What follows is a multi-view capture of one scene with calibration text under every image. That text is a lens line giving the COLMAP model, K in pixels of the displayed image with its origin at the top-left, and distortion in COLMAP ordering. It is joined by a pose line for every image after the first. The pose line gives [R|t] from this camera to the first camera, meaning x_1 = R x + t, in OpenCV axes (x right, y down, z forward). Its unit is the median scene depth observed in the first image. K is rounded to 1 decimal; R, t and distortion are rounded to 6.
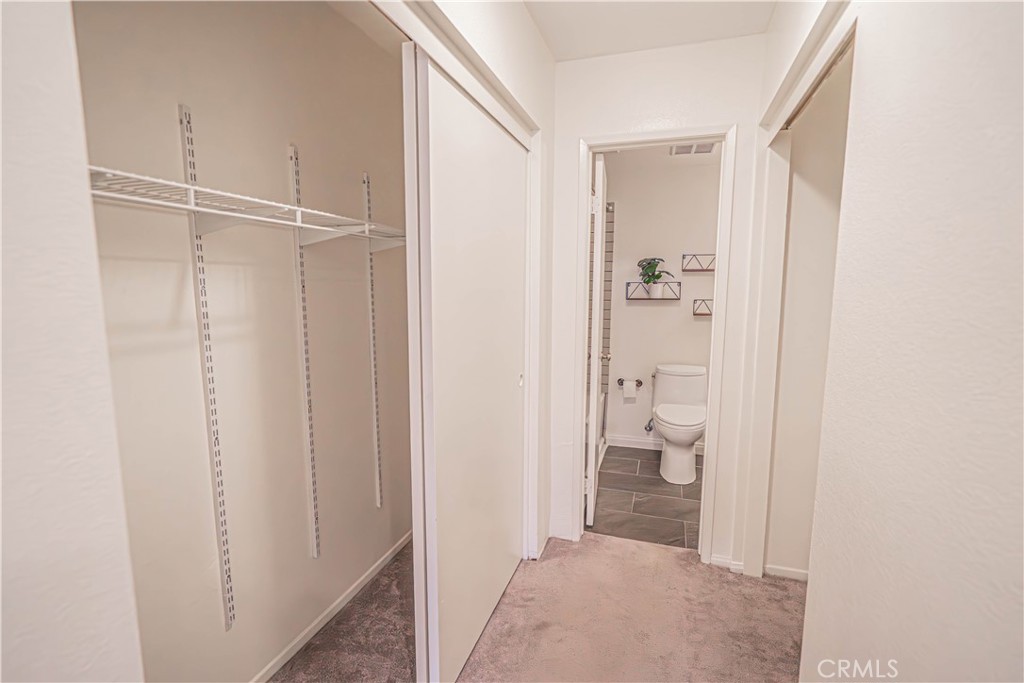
lens RADIAL K [[465.6, 0, 514.1], [0, 465.6, 345.8], [0, 0, 1]] dist [-0.001531, 0.000720]
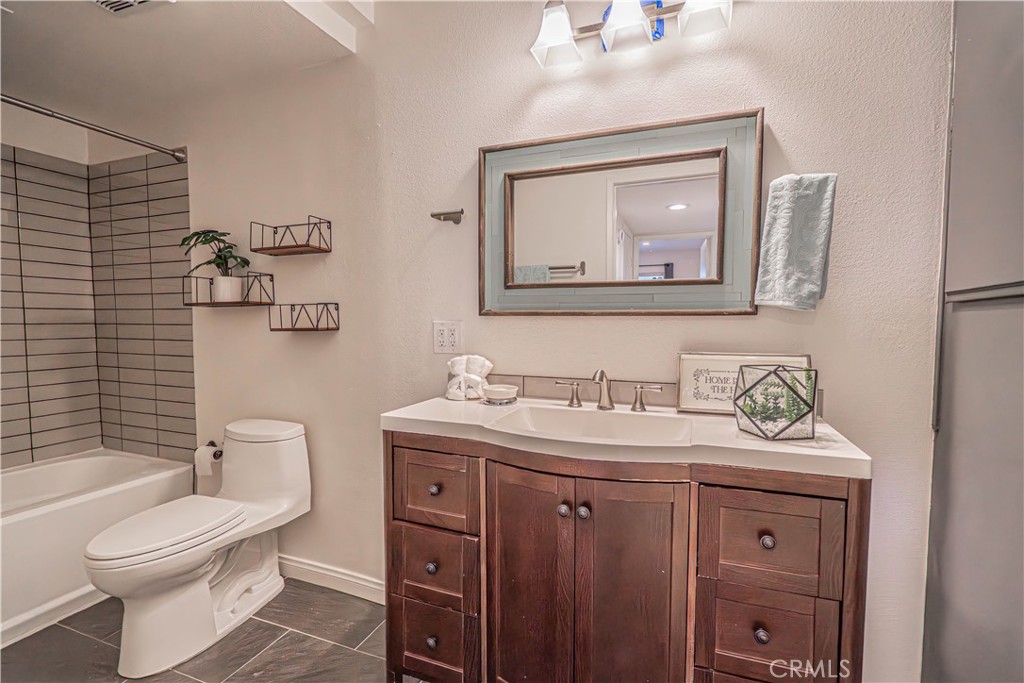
lens RADIAL K [[465.6, 0, 514.1], [0, 465.6, 345.8], [0, 0, 1]] dist [-0.001531, 0.000720]
pose [[0.999389, -0.003027, -0.034831, 0.681234], [0.000707, 0.997792, -0.066419, -0.009778], [0.034955, 0.066353, 0.997184, 0.443086]]
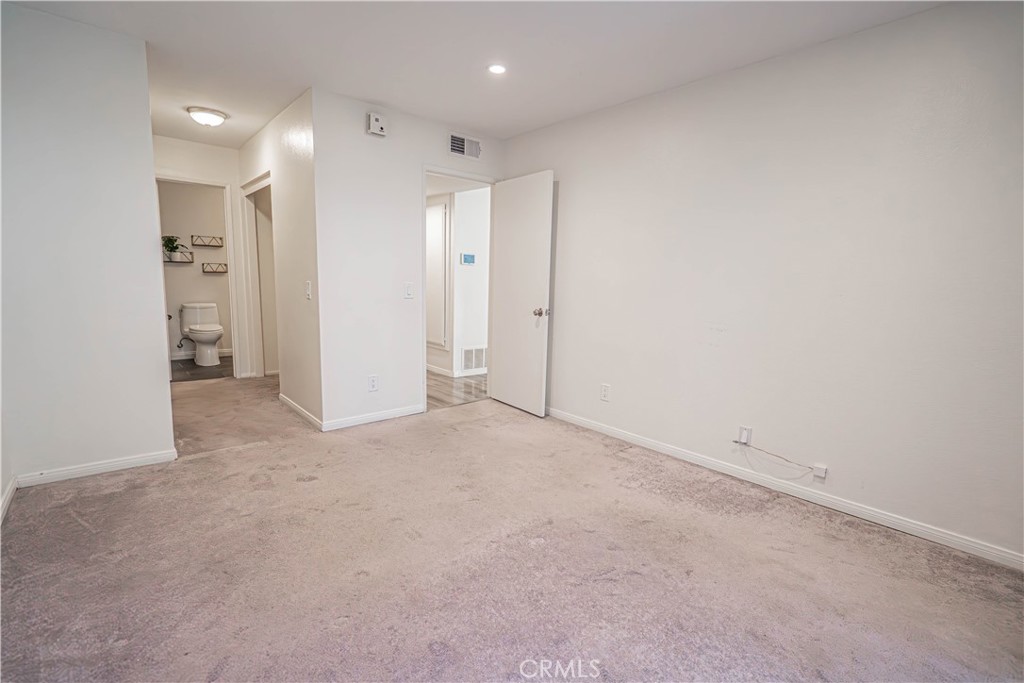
lens RADIAL K [[465.6, 0, 514.1], [0, 465.6, 345.8], [0, 0, 1]] dist [-0.001531, 0.000720]
pose [[0.495980, -0.113665, 0.860863, -0.535791], [0.085135, 0.992984, 0.082061, 0.155647], [-0.864151, 0.032589, 0.502177, -0.807600]]
